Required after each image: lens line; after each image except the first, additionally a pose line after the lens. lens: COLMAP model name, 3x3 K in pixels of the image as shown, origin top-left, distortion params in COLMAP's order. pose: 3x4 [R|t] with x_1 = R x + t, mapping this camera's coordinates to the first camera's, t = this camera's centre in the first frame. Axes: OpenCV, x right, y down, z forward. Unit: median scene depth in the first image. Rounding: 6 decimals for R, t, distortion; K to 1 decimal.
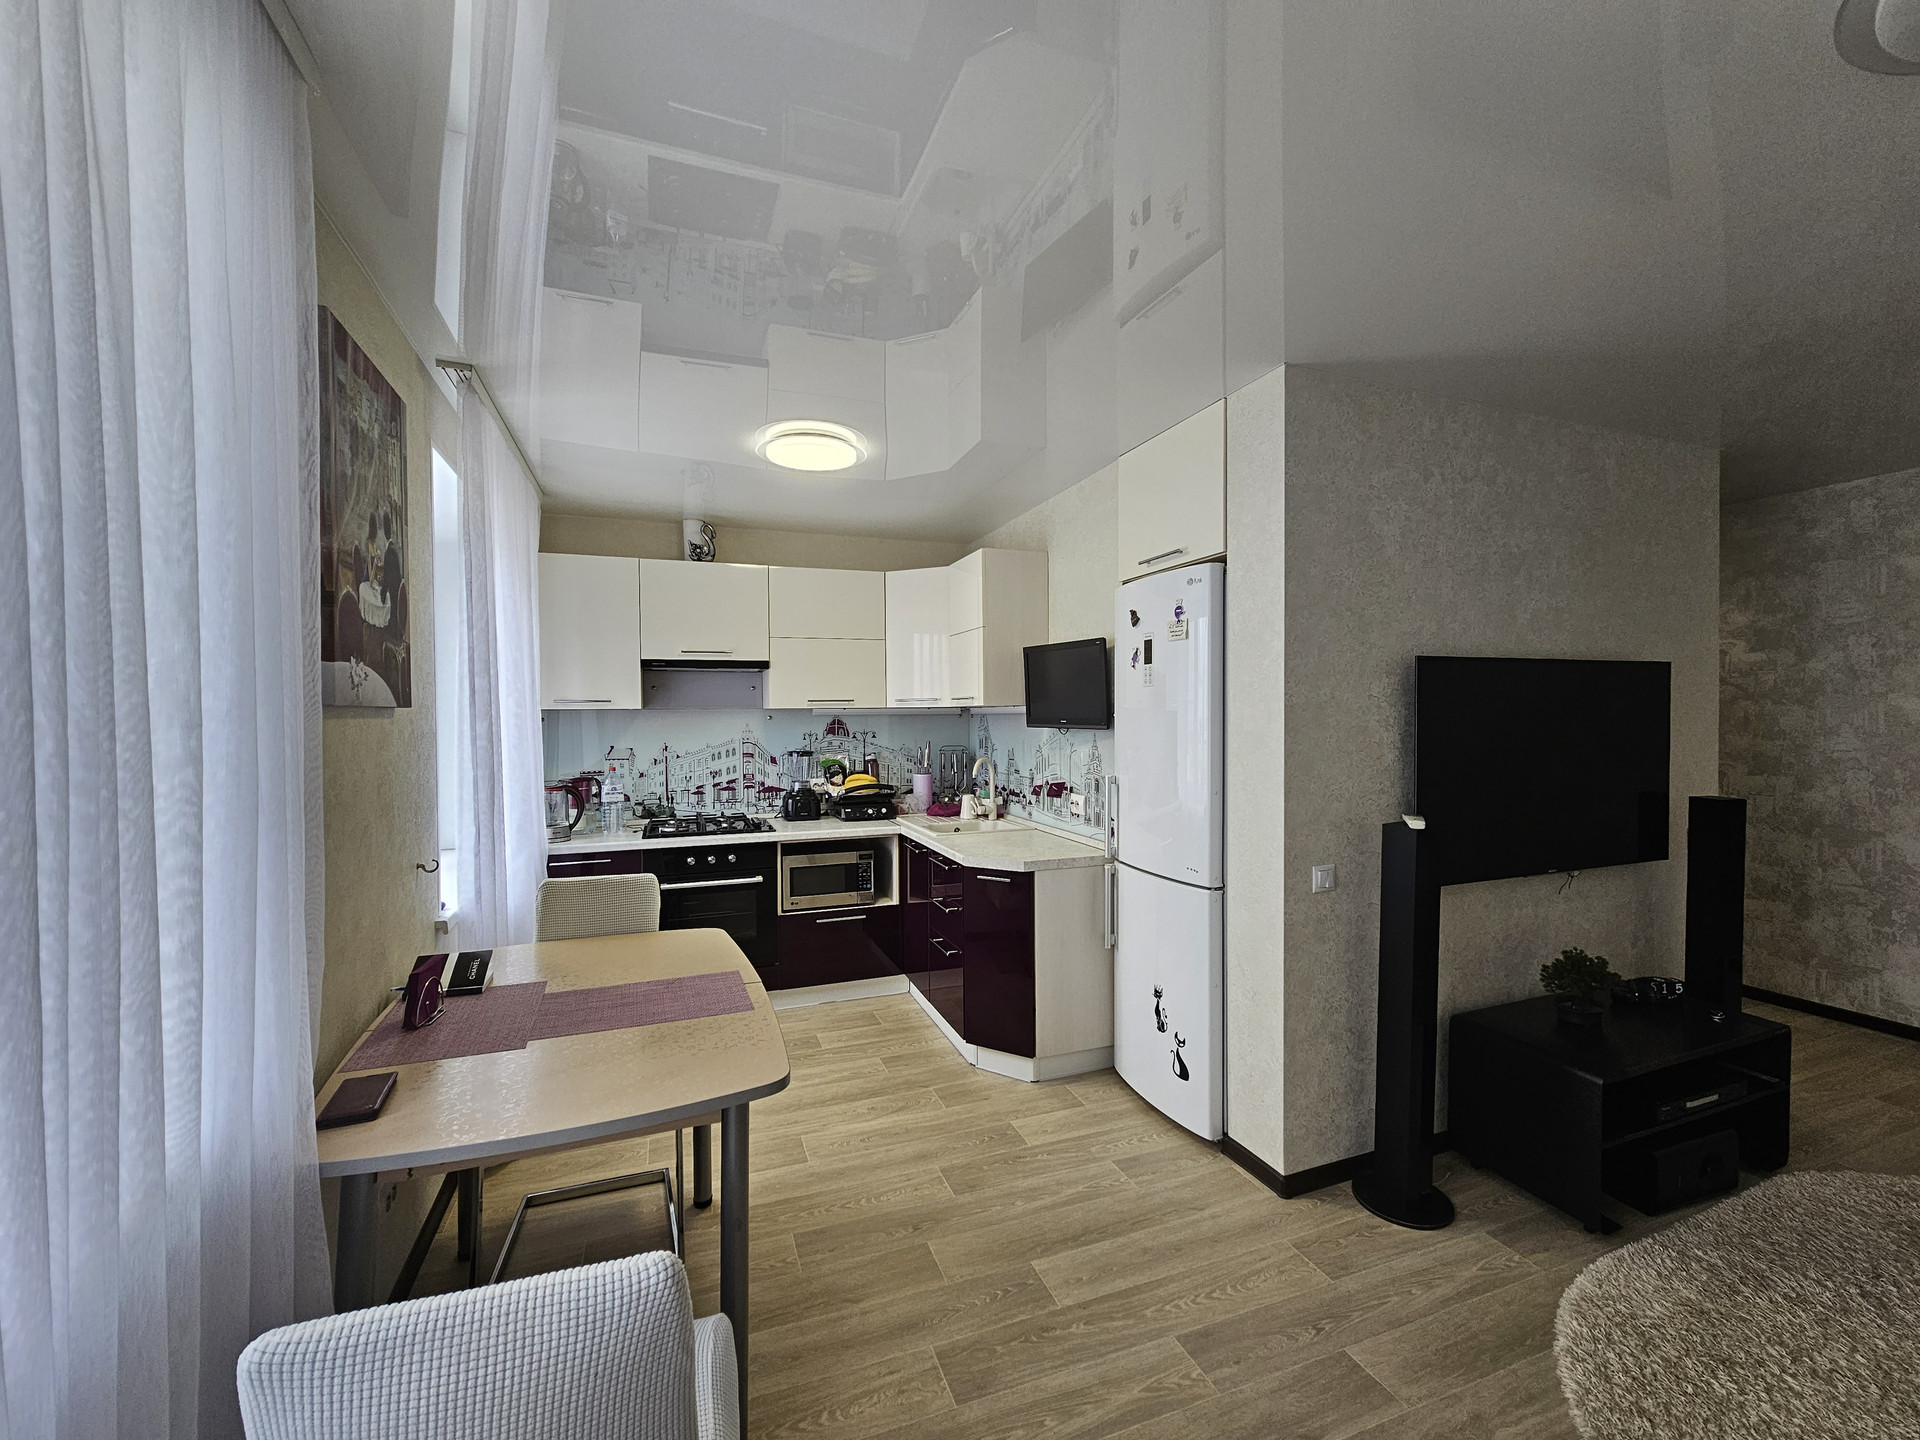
lens RADIAL K [[787.0, 0, 966.3], [0, 787.0, 731.4], [0, 0, 1]] dist [-0.006852, 0.003170]
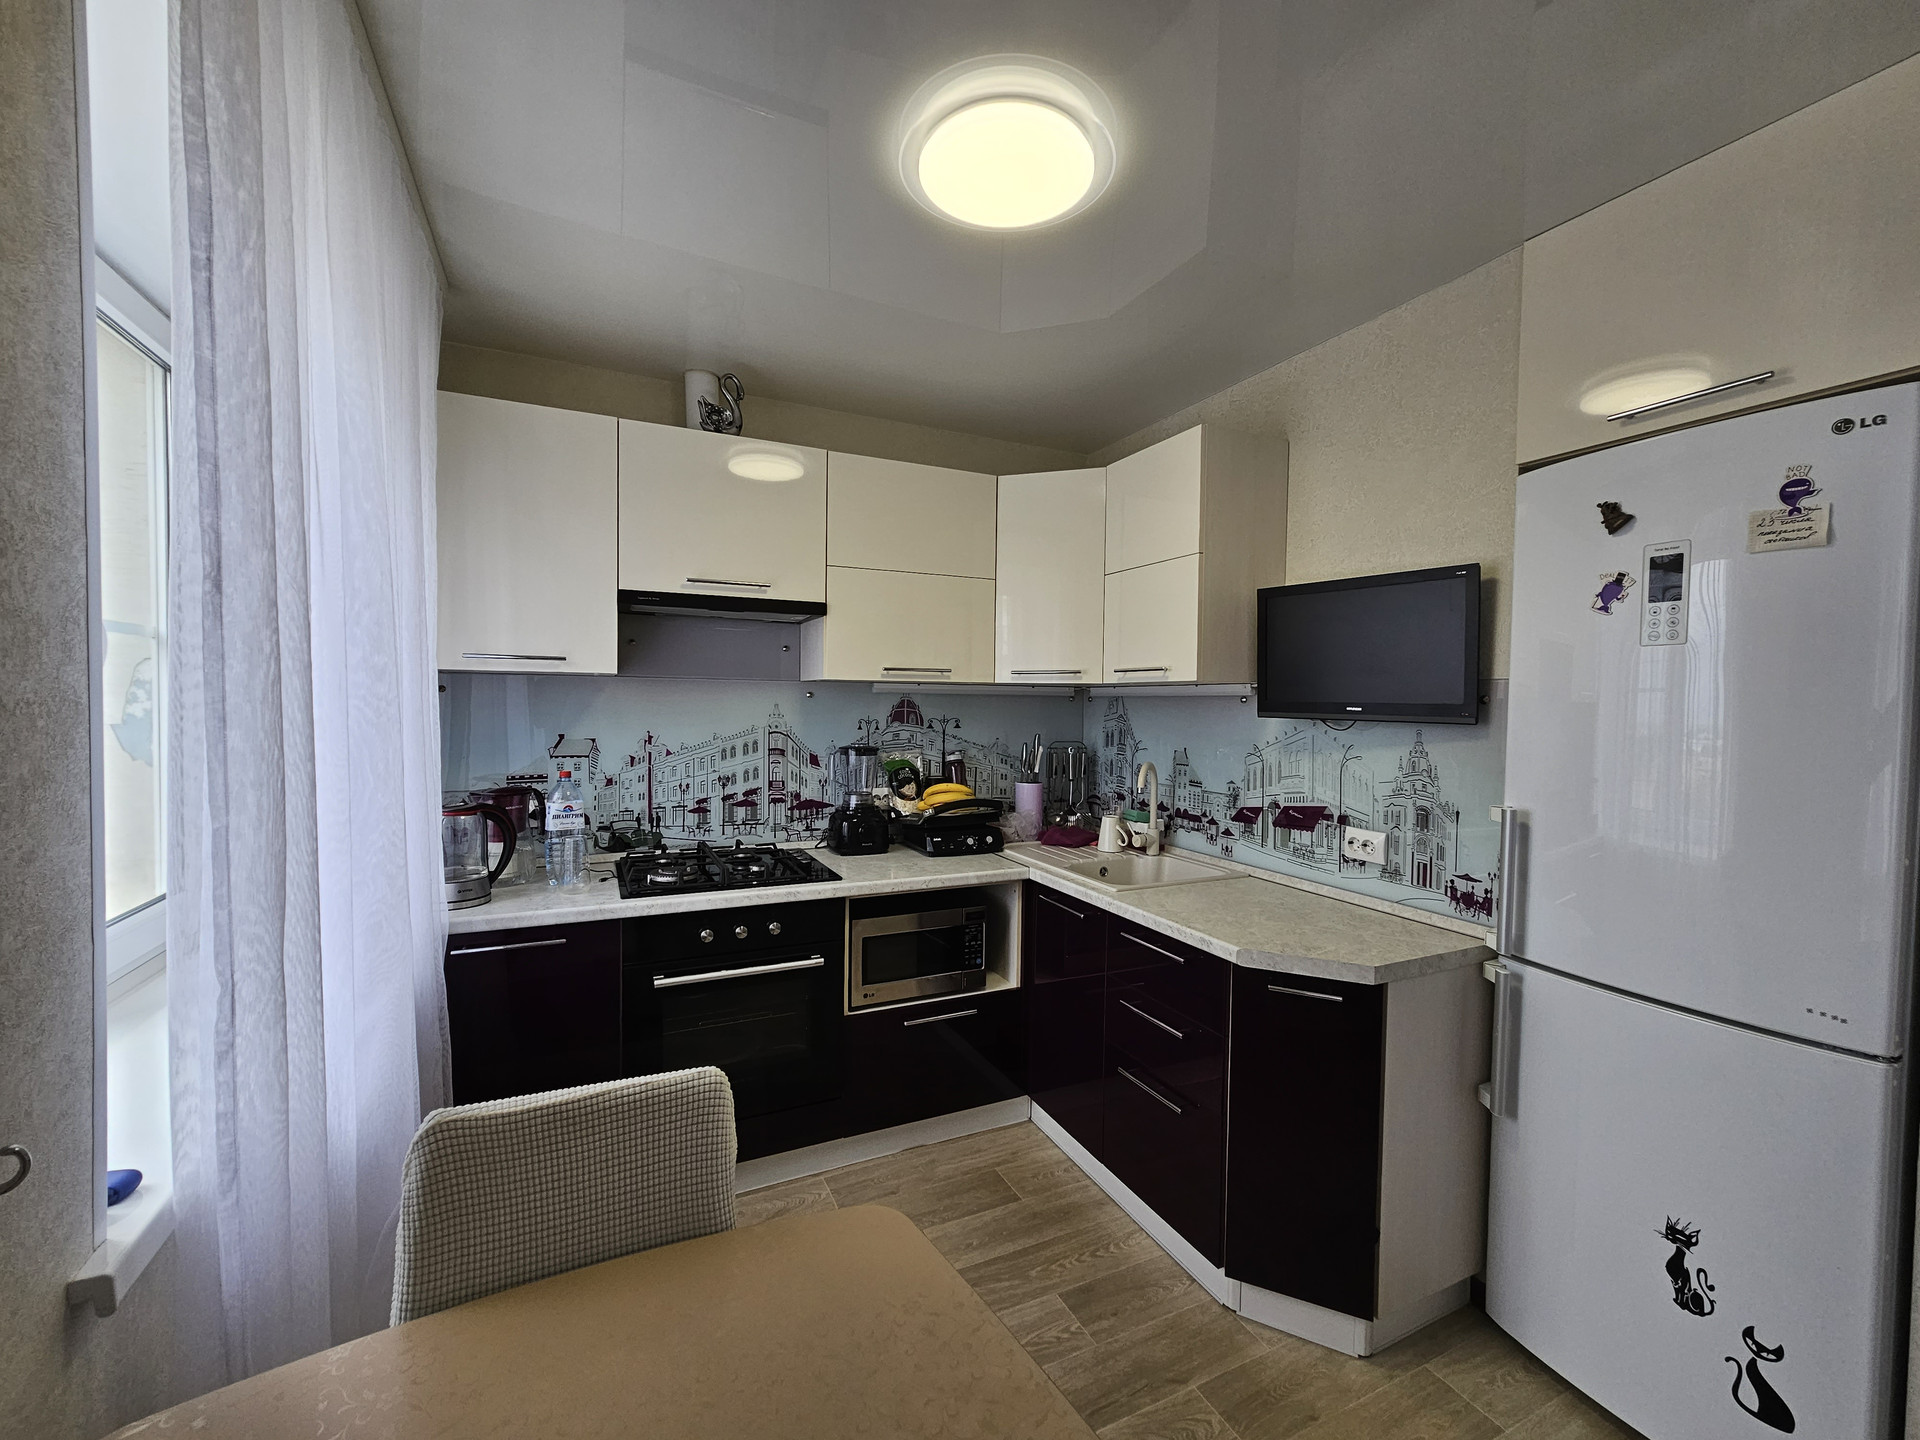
lens RADIAL K [[787.0, 0, 963.5], [0, 787.0, 728.6], [0, 0, 1]] dist [-0.006852, 0.003170]
pose [[0.996114, 0.017806, 0.086250, -0.208963], [-0.018848, 0.999759, 0.011292, 0.001123], [-0.086028, -0.012873, 0.996210, 0.396379]]
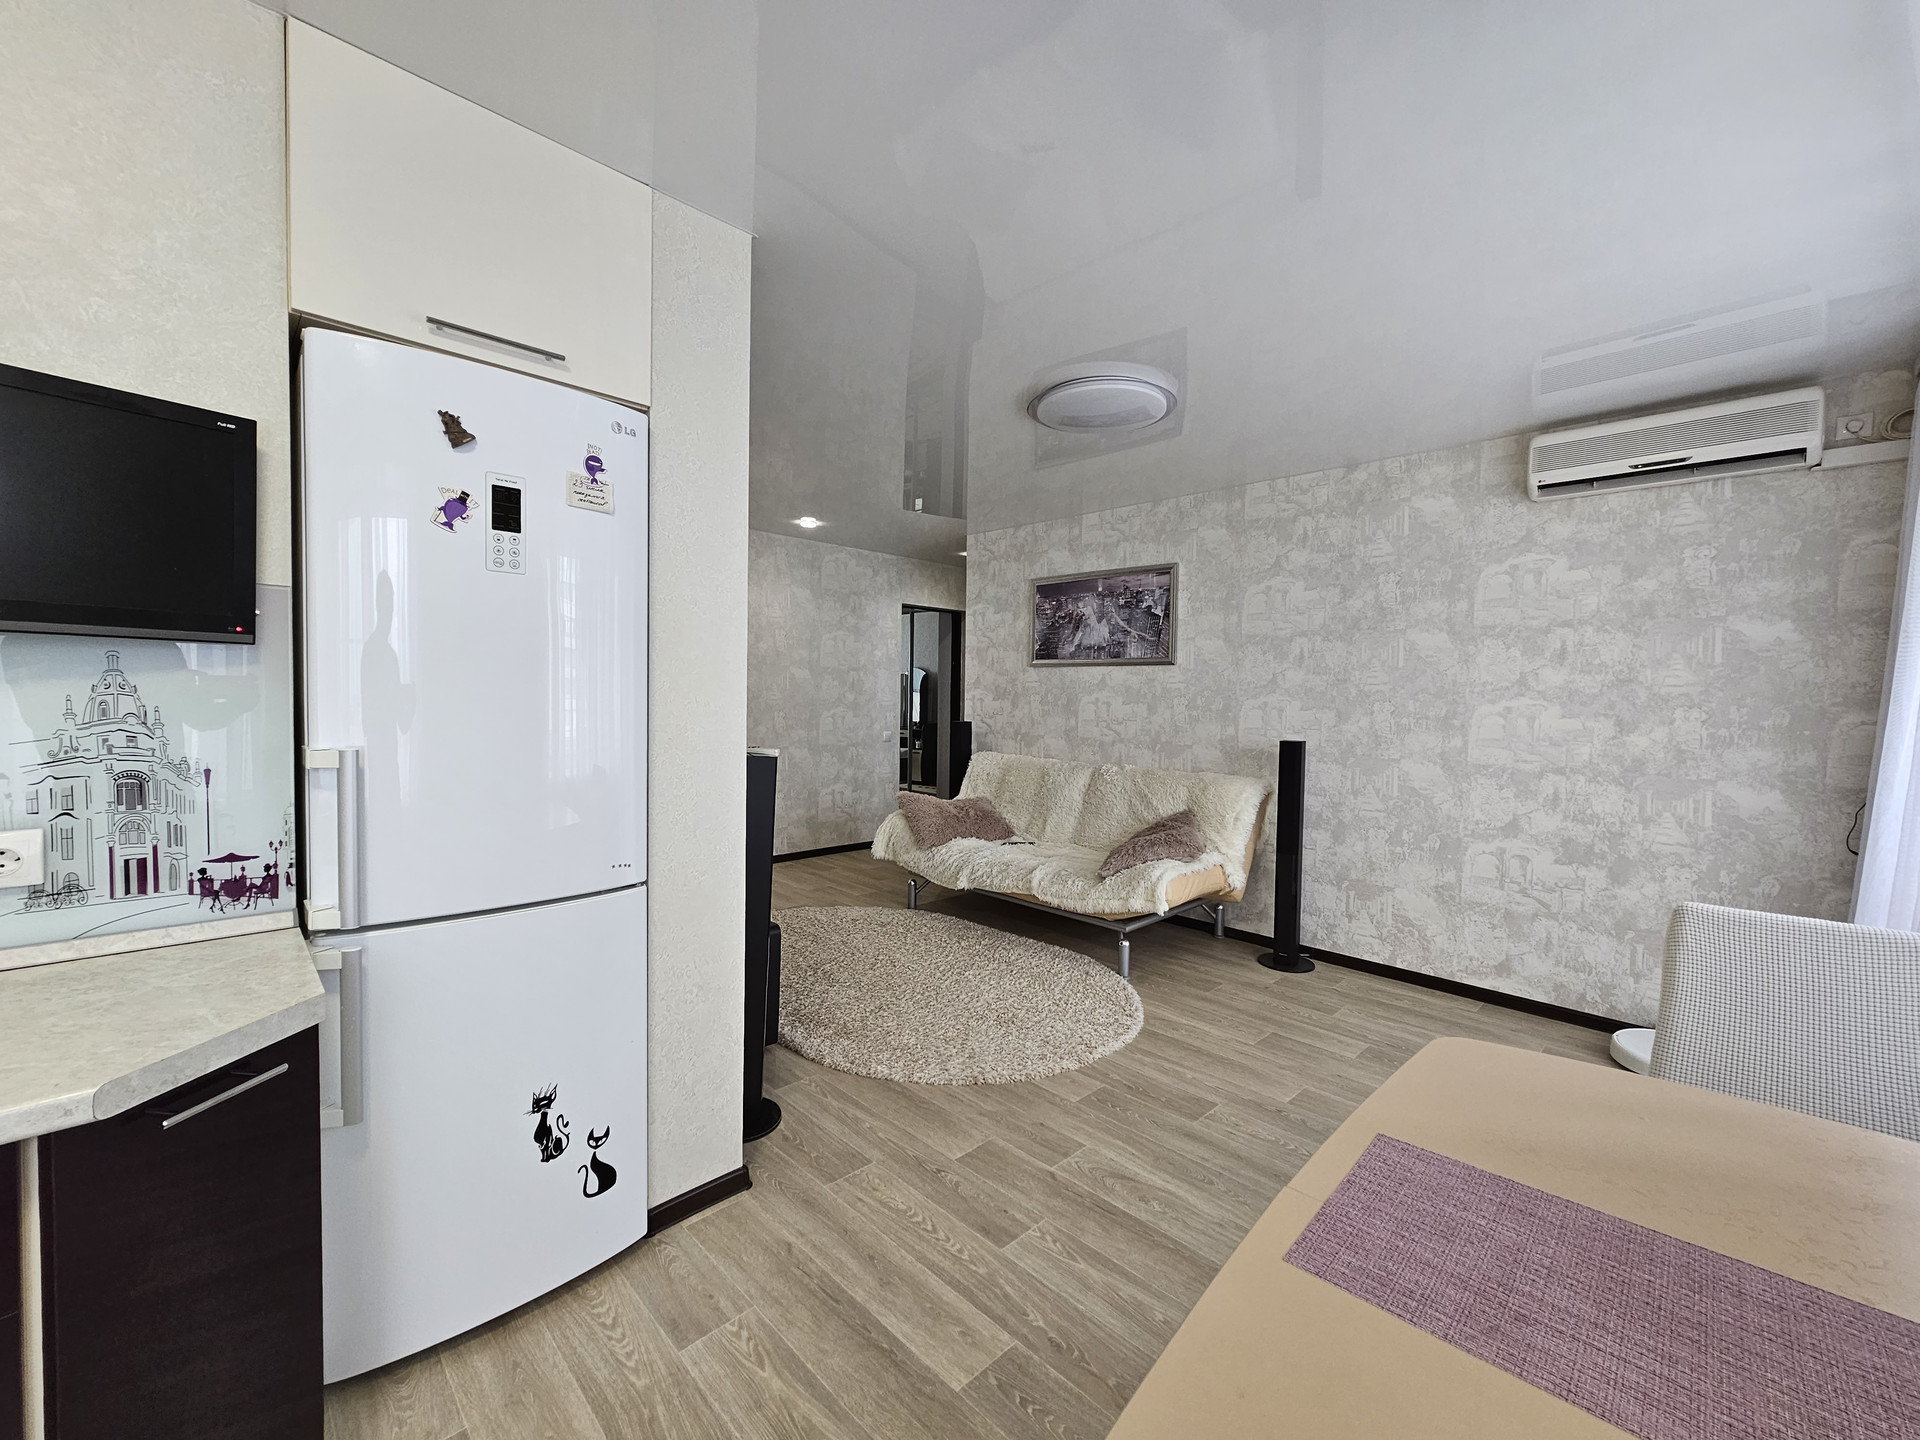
lens RADIAL K [[787.0, 0, 971.9], [0, 787.0, 721.8], [0, 0, 1]] dist [-0.006852, 0.003170]
pose [[-0.406294, -0.037927, 0.912955, -0.309153], [0.000799, 0.999123, 0.041863, 0.018797], [-0.913742, 0.017738, -0.405907, 0.705305]]
